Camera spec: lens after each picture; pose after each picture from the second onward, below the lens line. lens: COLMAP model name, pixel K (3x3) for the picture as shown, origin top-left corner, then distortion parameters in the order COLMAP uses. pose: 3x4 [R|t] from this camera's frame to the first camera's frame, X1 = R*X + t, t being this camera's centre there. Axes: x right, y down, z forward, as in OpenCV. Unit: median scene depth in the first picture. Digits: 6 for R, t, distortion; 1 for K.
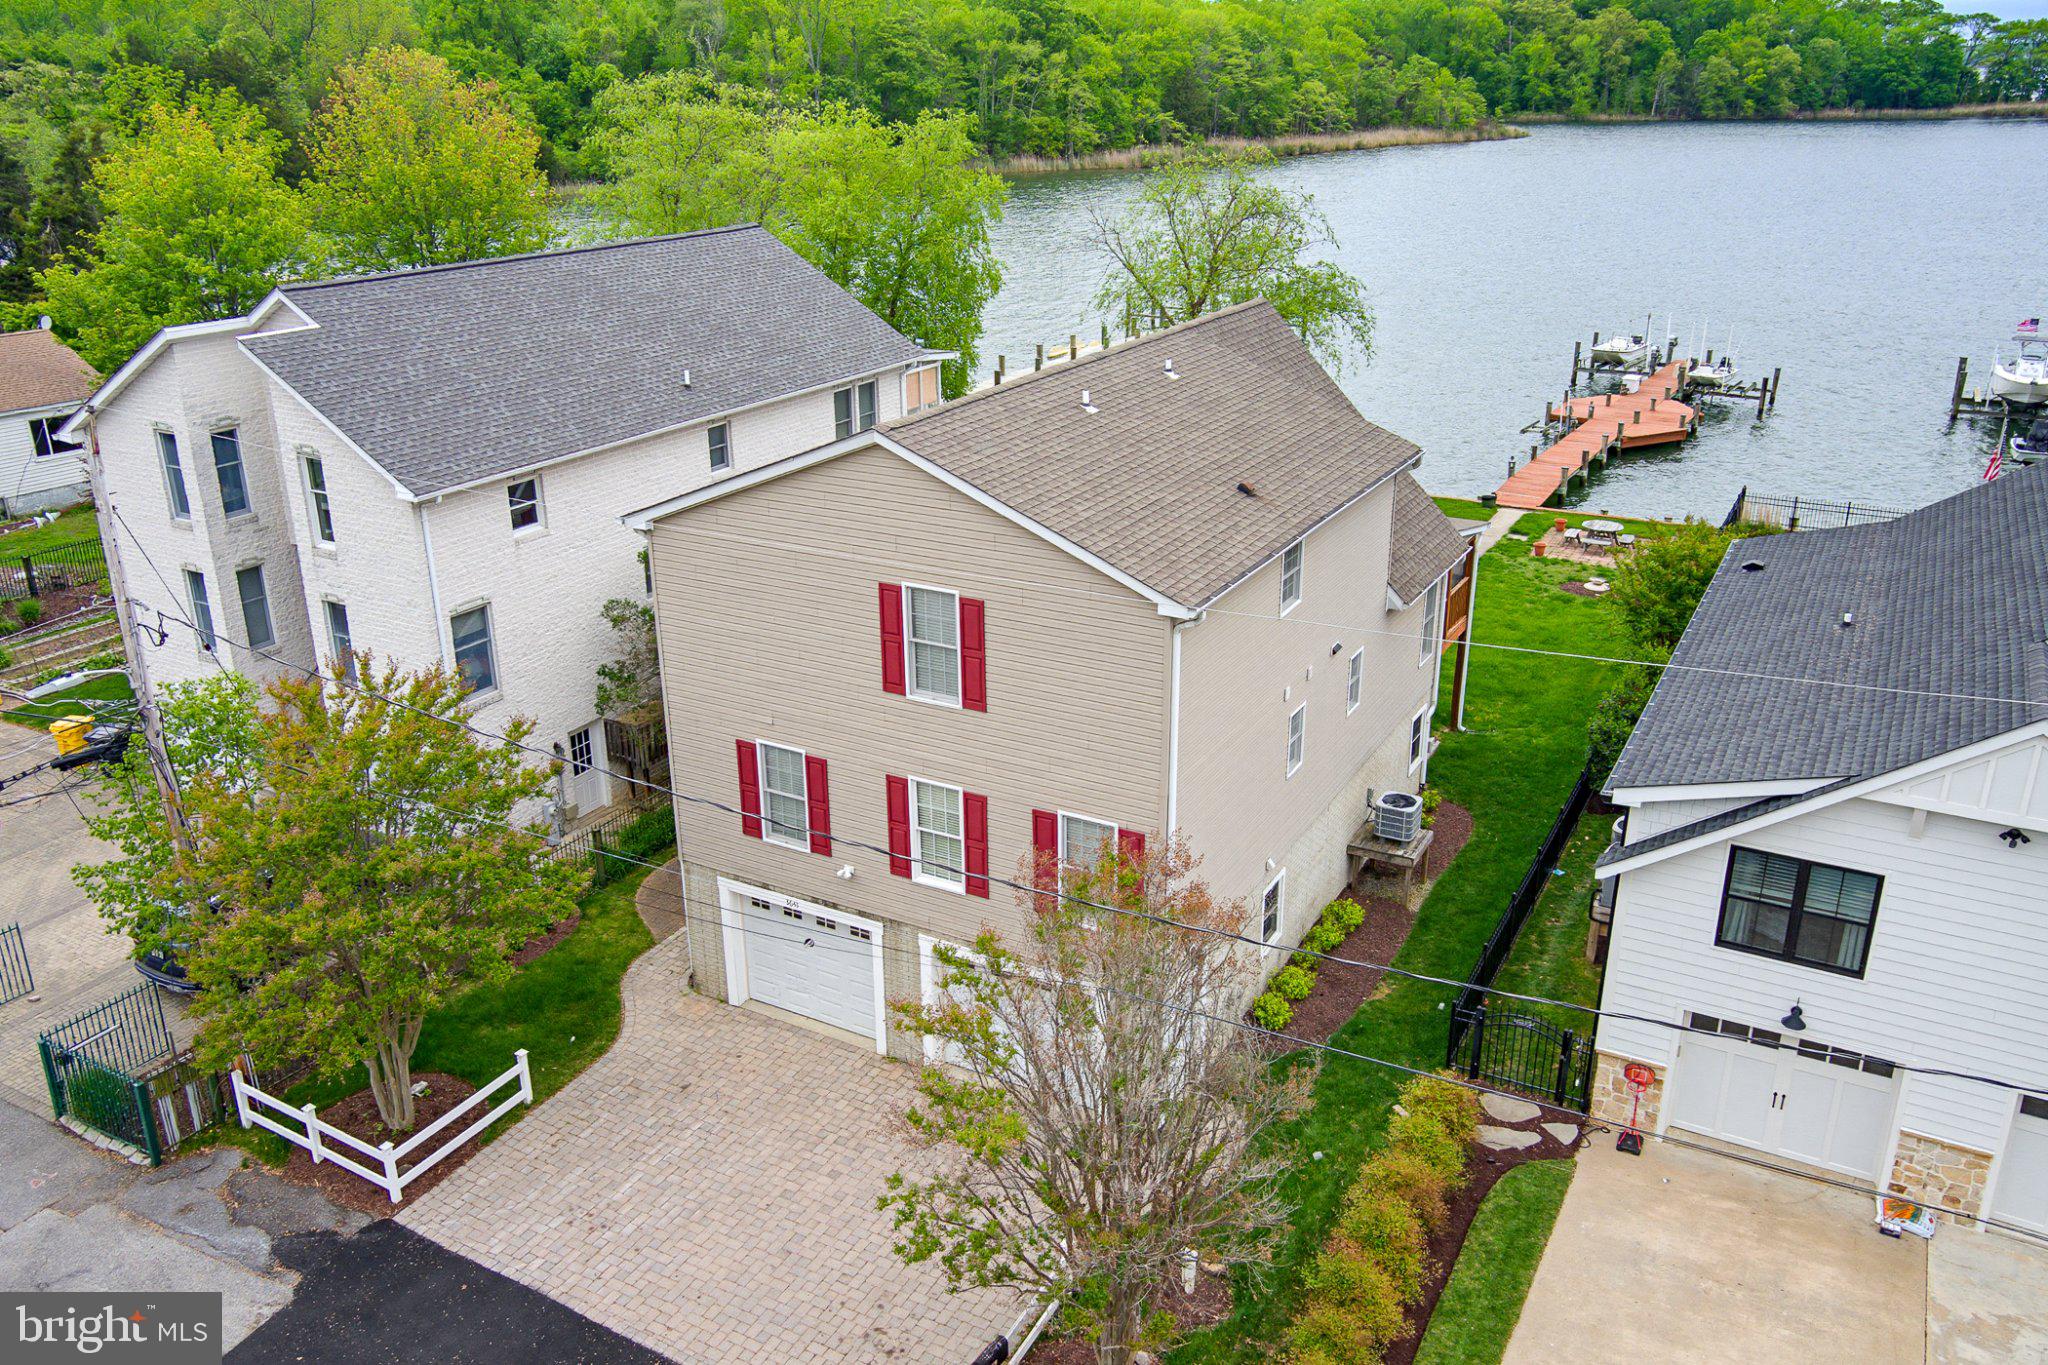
lens RADIAL K [[1608.1, 0, 1014.5], [0, 1608.1, 654.7], [0, 0, 1]] dist [-0.066657, 0.131338]
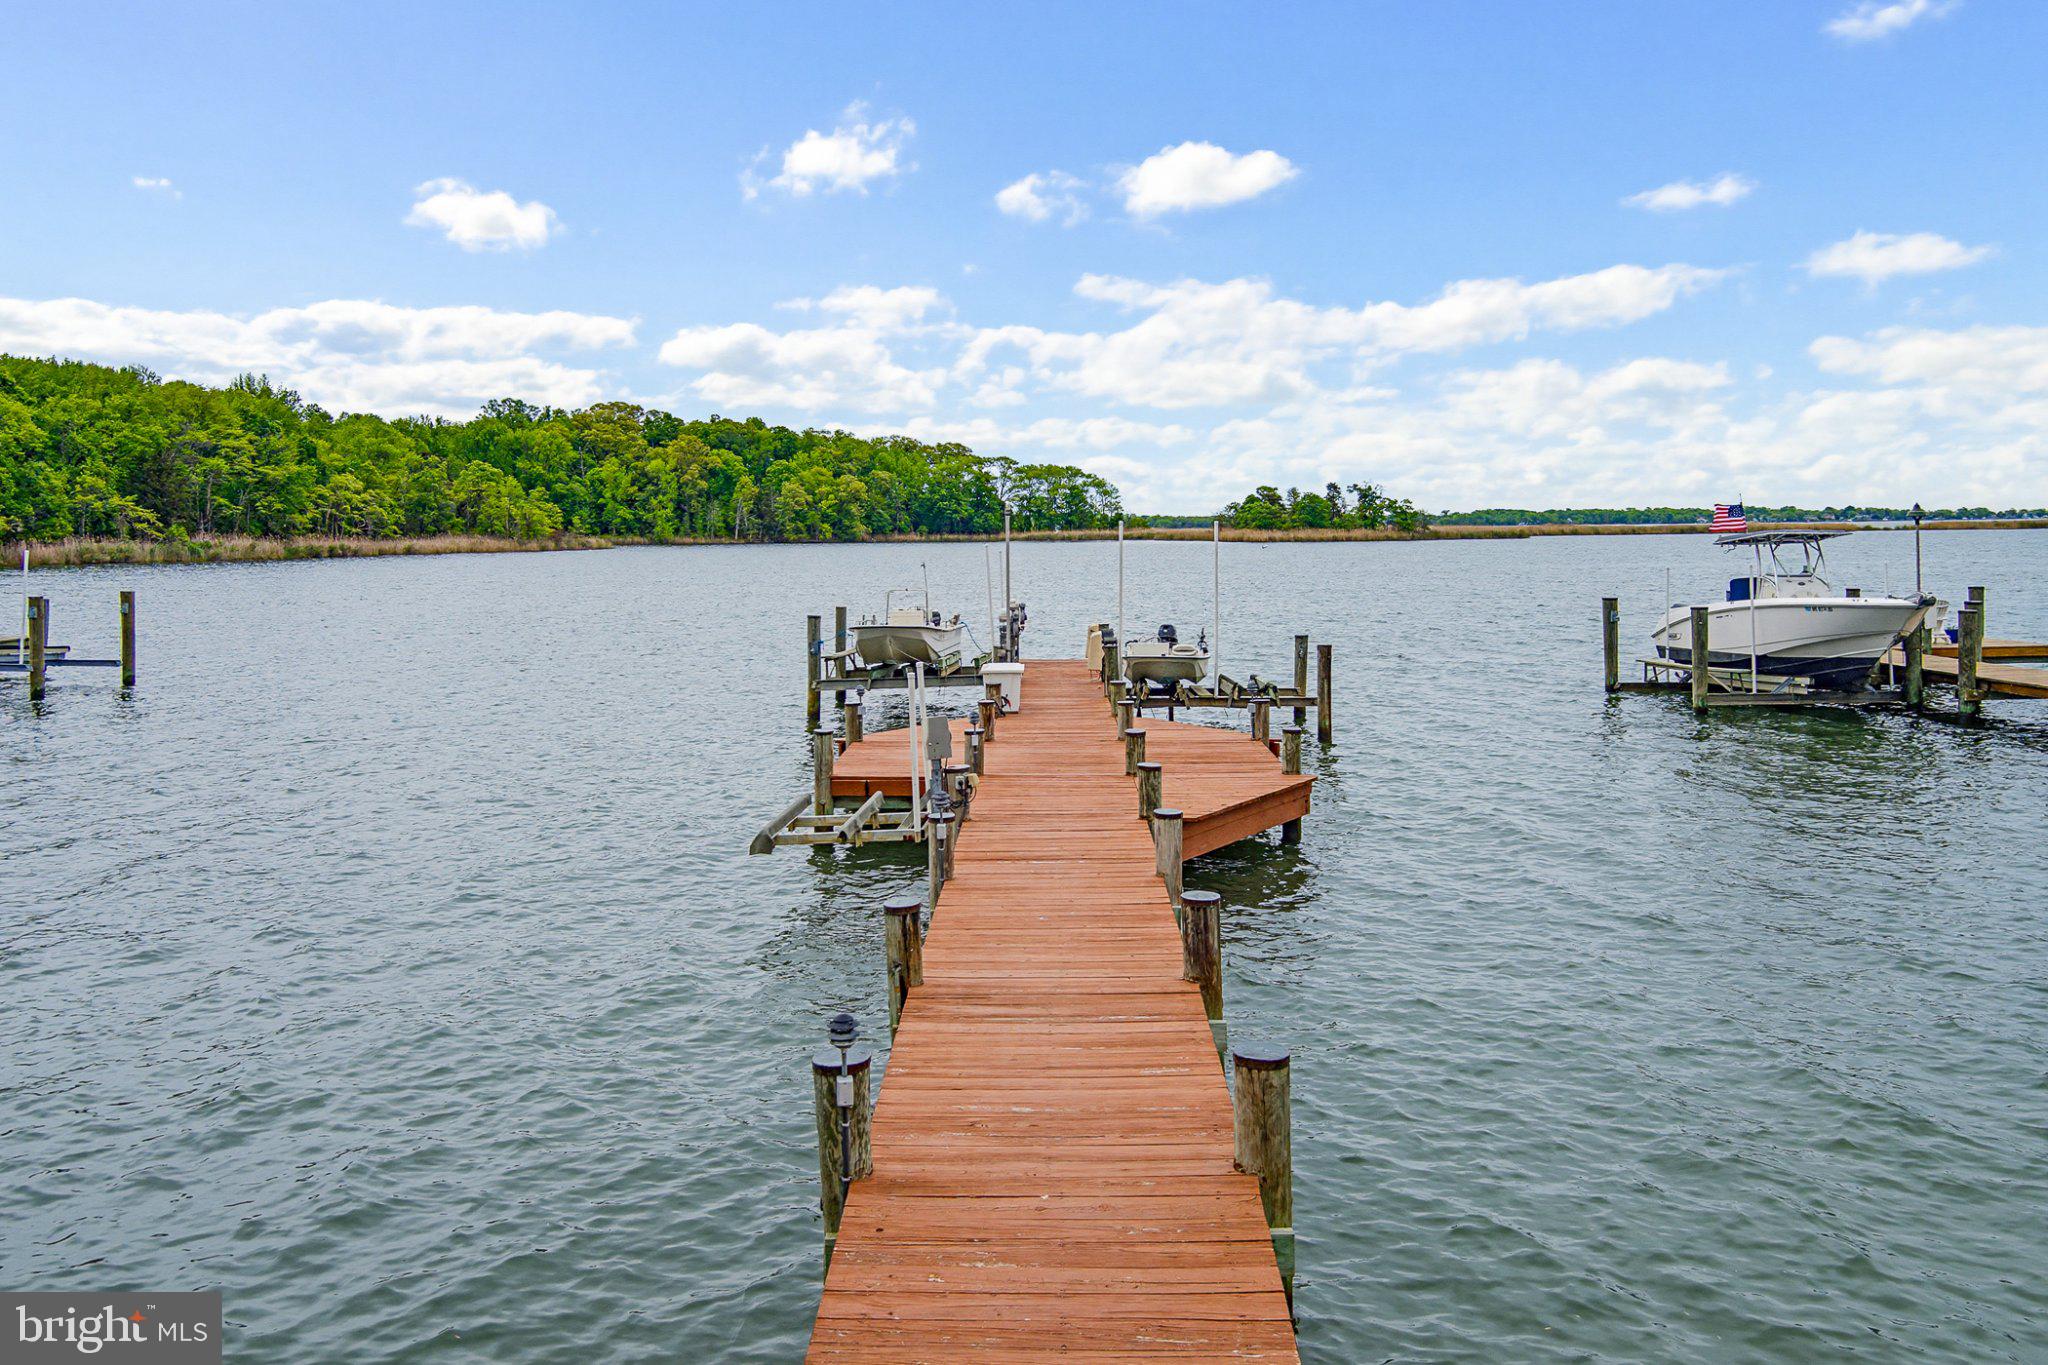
lens RADIAL K [[1649.2, 0, 1078.6], [0, 1649.2, 553.1], [0, 0, 1]] dist [-0.045806, 0.057261]
pose [[0.839321, -0.003535, 0.543625, 0.048175], [0.184059, 0.942769, -0.278045, -0.020512], [-0.511530, 0.333428, 0.791936, 0.163284]]
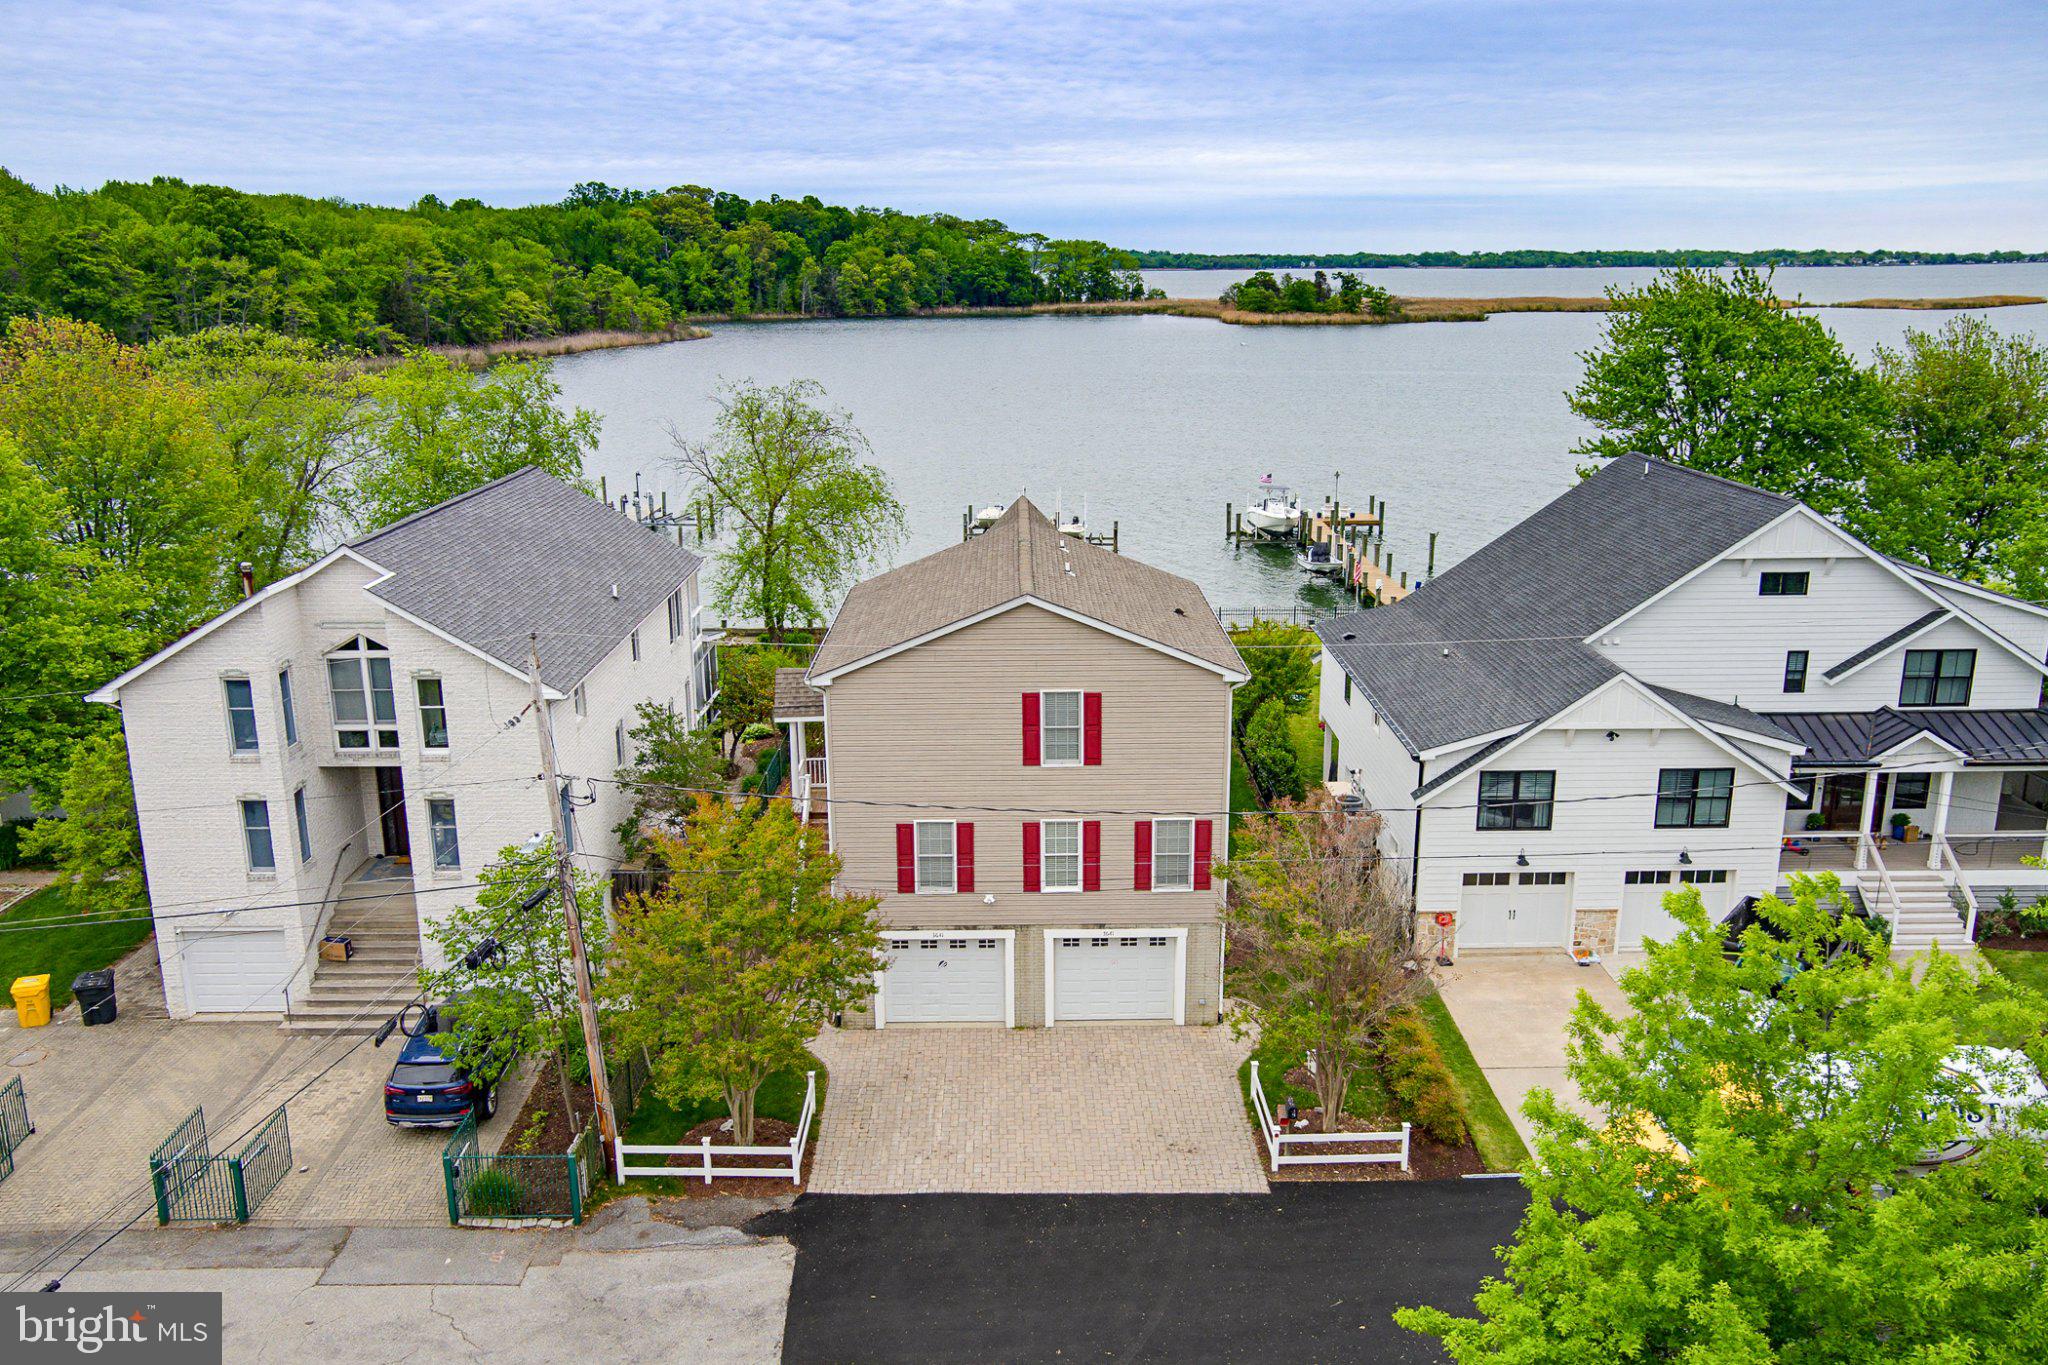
lens RADIAL K [[1608.1, 0, 1014.5], [0, 1608.1, 654.7], [0, 0, 1]] dist [-0.066657, 0.131338]
pose [[0.870175, -0.117530, 0.478520, -0.056605], [0.171719, 0.982589, -0.070929, 0.001834], [-0.461852, 0.143892, 0.875207, -0.023785]]
